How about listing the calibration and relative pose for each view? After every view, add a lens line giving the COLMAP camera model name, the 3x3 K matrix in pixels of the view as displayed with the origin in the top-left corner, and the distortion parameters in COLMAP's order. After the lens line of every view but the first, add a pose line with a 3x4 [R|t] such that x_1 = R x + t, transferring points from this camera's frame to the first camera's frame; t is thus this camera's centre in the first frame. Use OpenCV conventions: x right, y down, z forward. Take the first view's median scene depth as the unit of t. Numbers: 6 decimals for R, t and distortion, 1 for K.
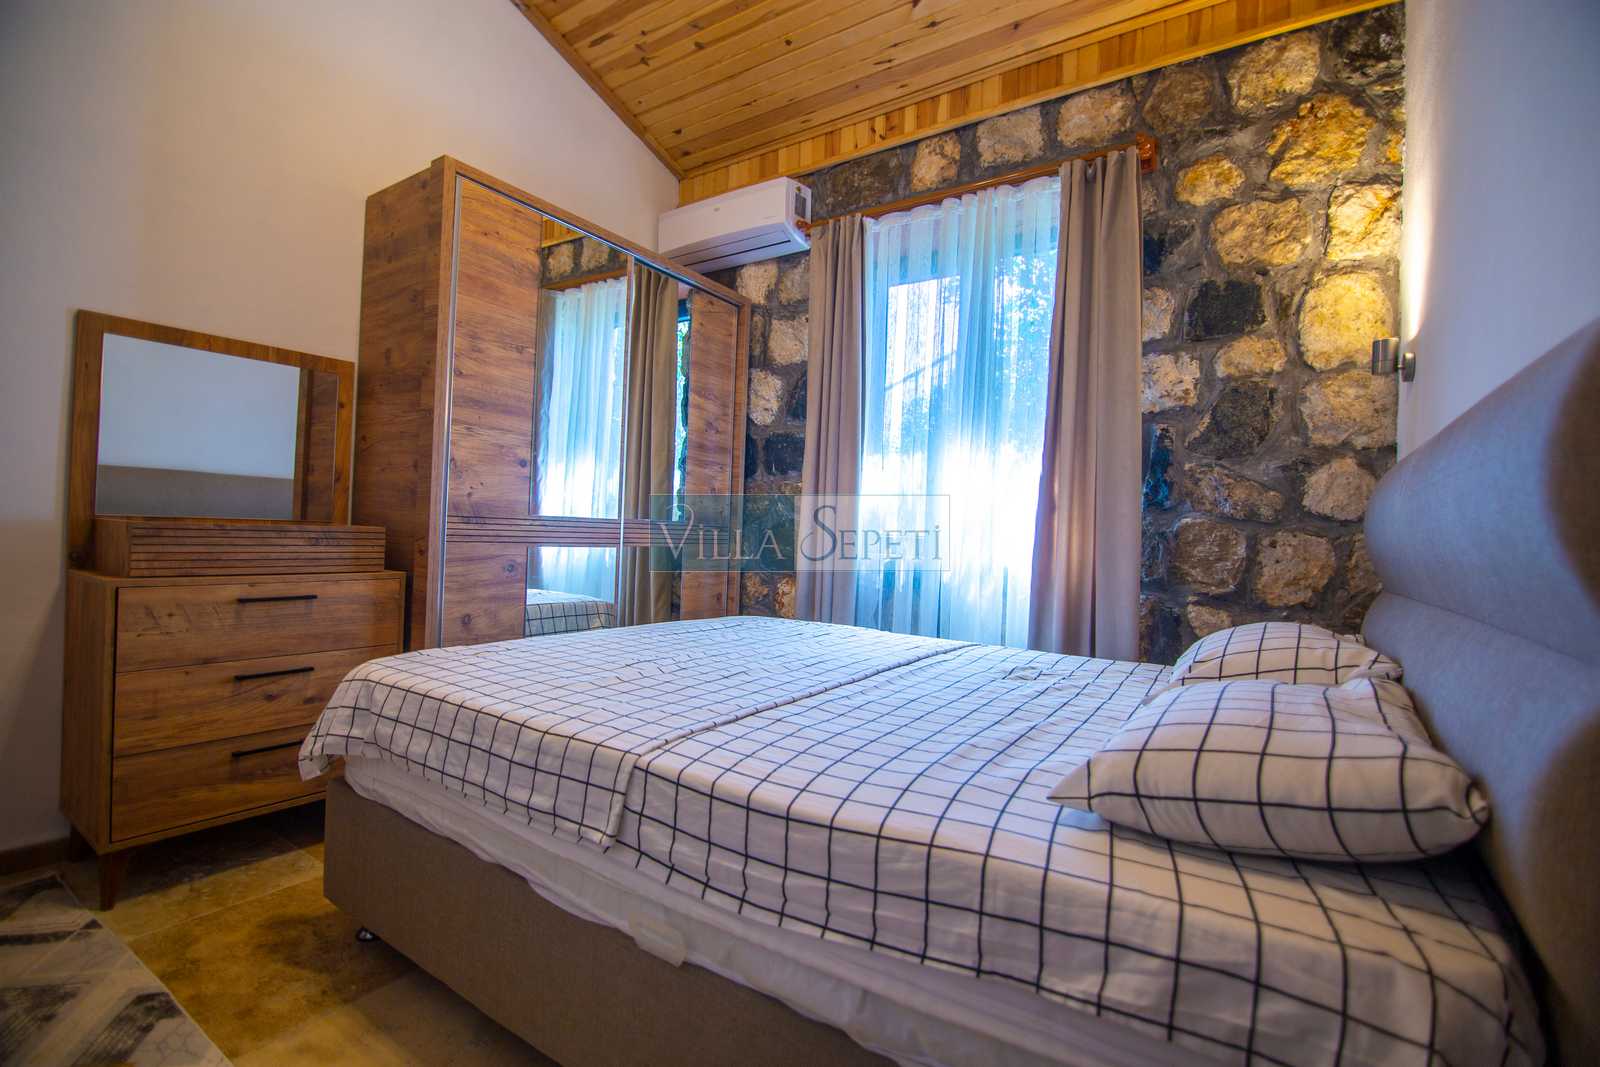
lens RADIAL K [[714.2, 0, 801.2], [0, 714.2, 527.1], [0, 0, 1]] dist [-0.002273, -0.011559]
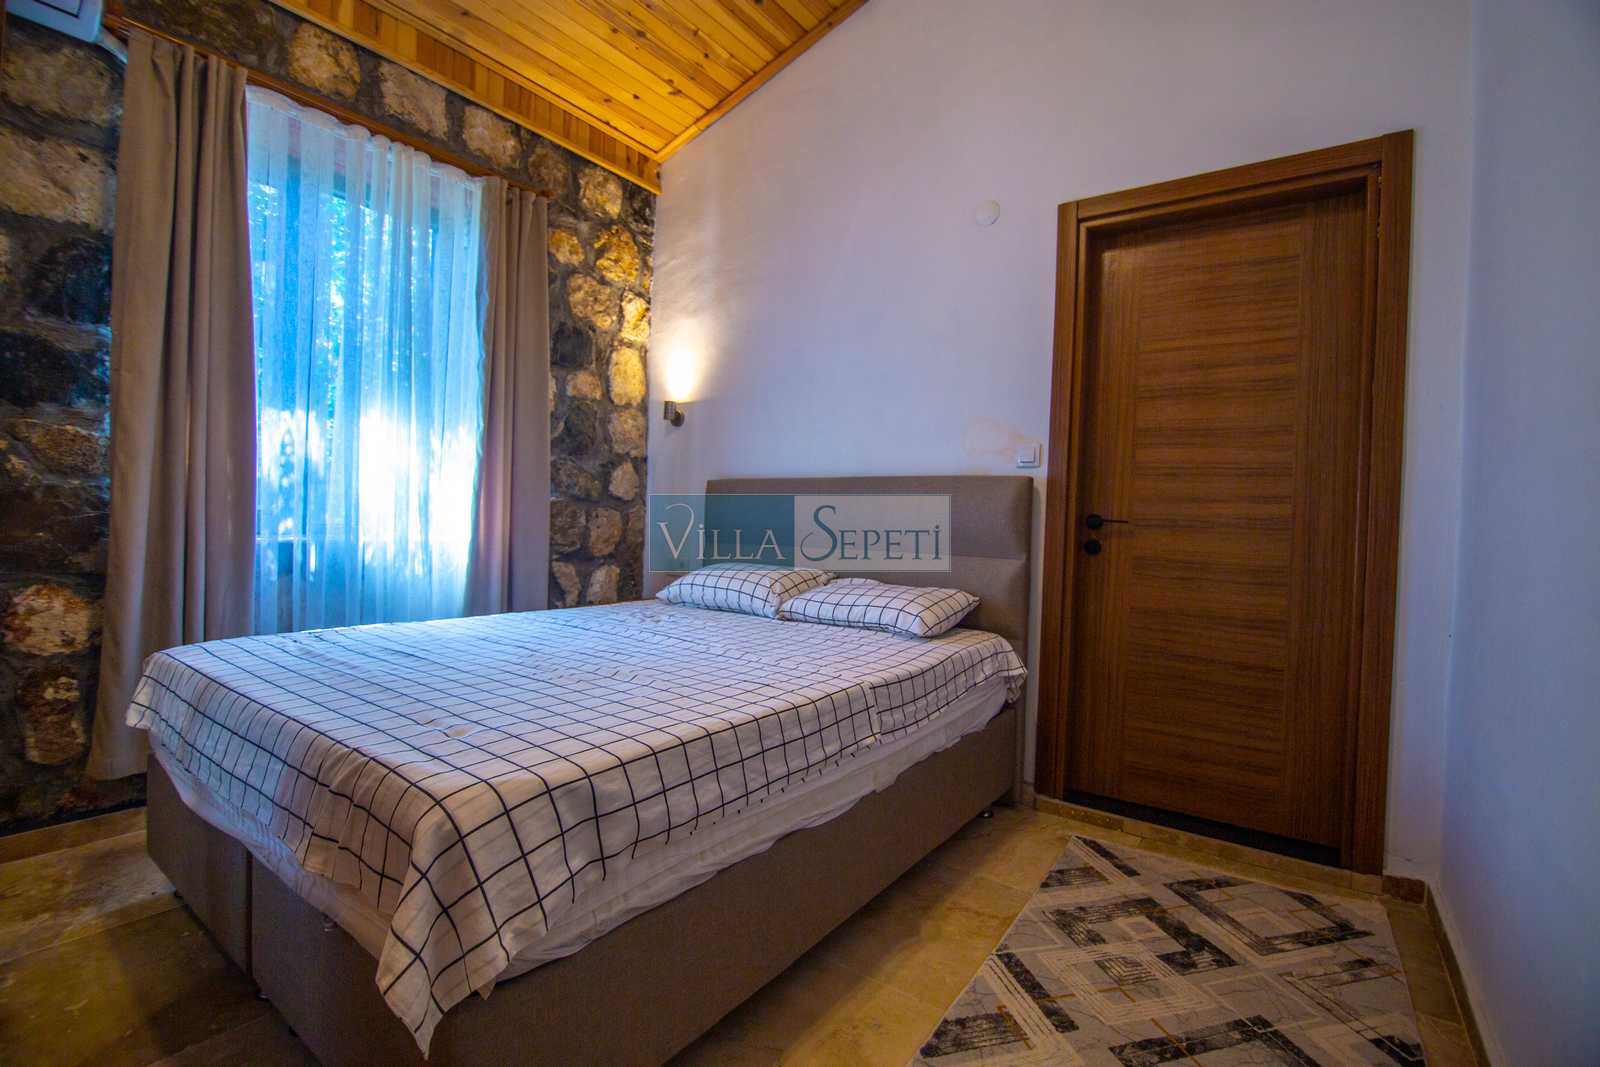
lens RADIAL K [[714.2, 0, 801.2], [0, 714.2, 527.1], [0, 0, 1]] dist [-0.002273, -0.011559]
pose [[0.041700, -0.045462, 0.998095, -0.789250], [-0.037375, 0.998194, 0.047028, -0.037510], [-0.998431, -0.039265, 0.039925, 0.486272]]
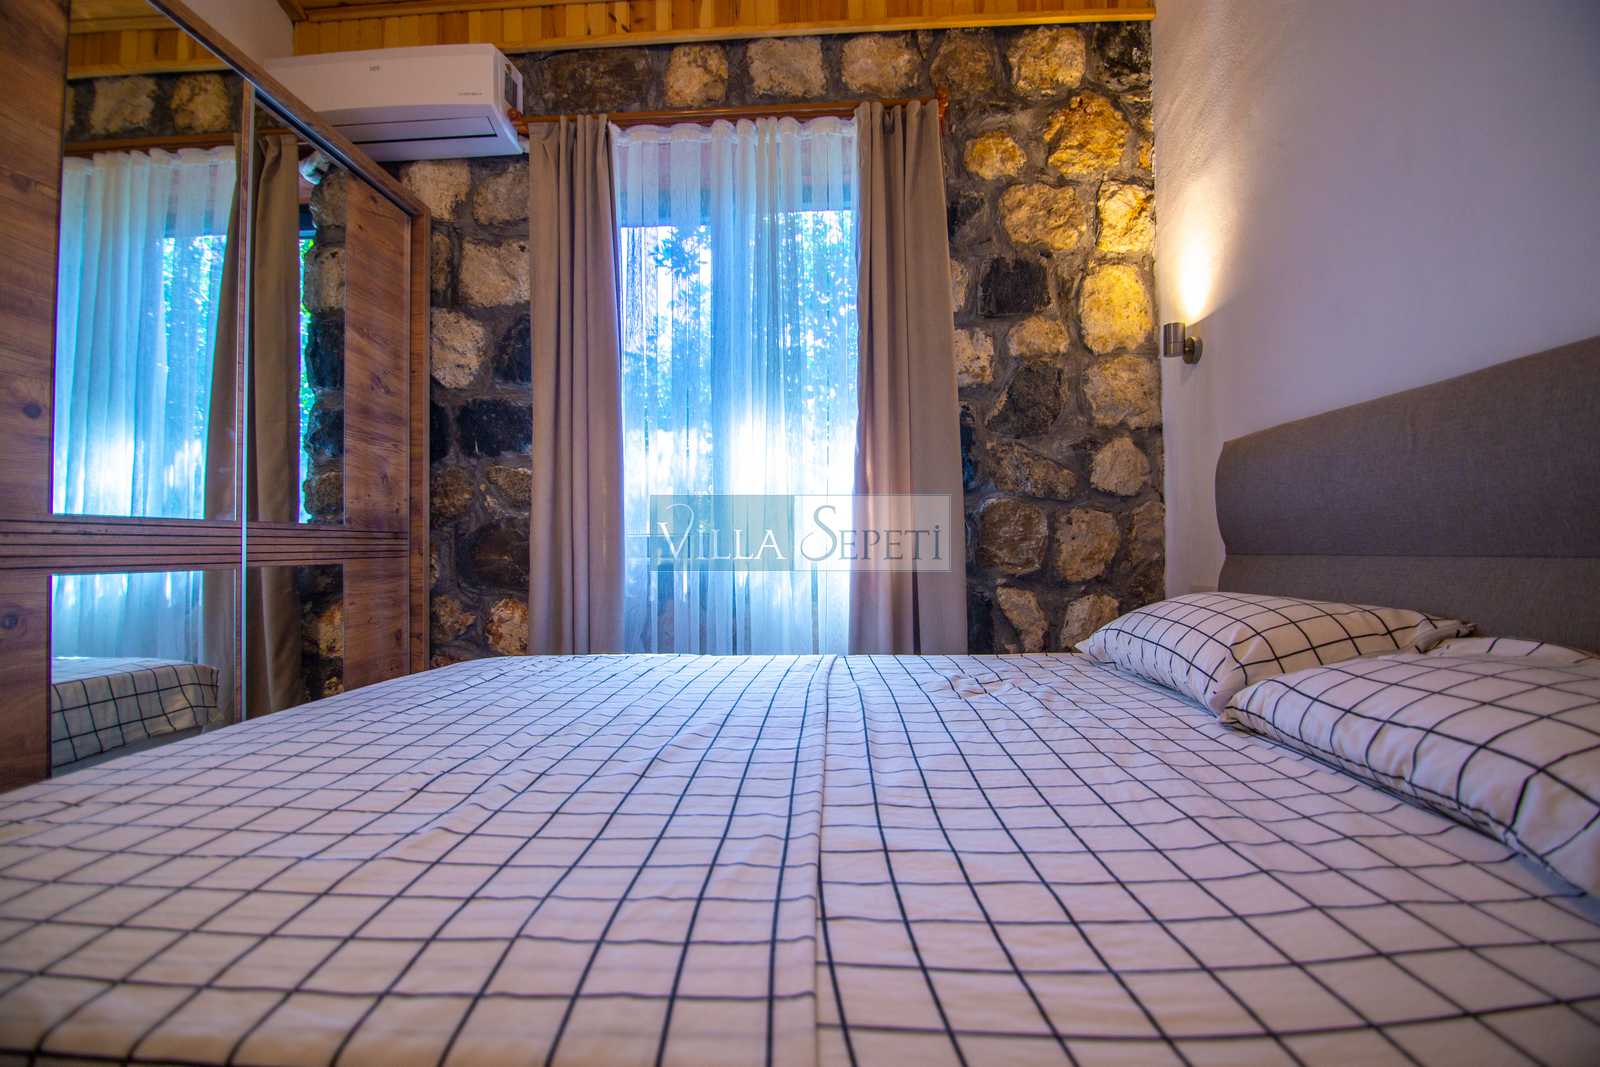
lens RADIAL K [[714.2, 0, 801.2], [0, 714.2, 527.1], [0, 0, 1]] dist [-0.002273, -0.011559]
pose [[0.857497, -0.035661, 0.513251, -0.183498], [0.042067, 0.999114, -0.000864, 0.016378], [-0.512766, 0.022332, 0.858238, 0.305800]]
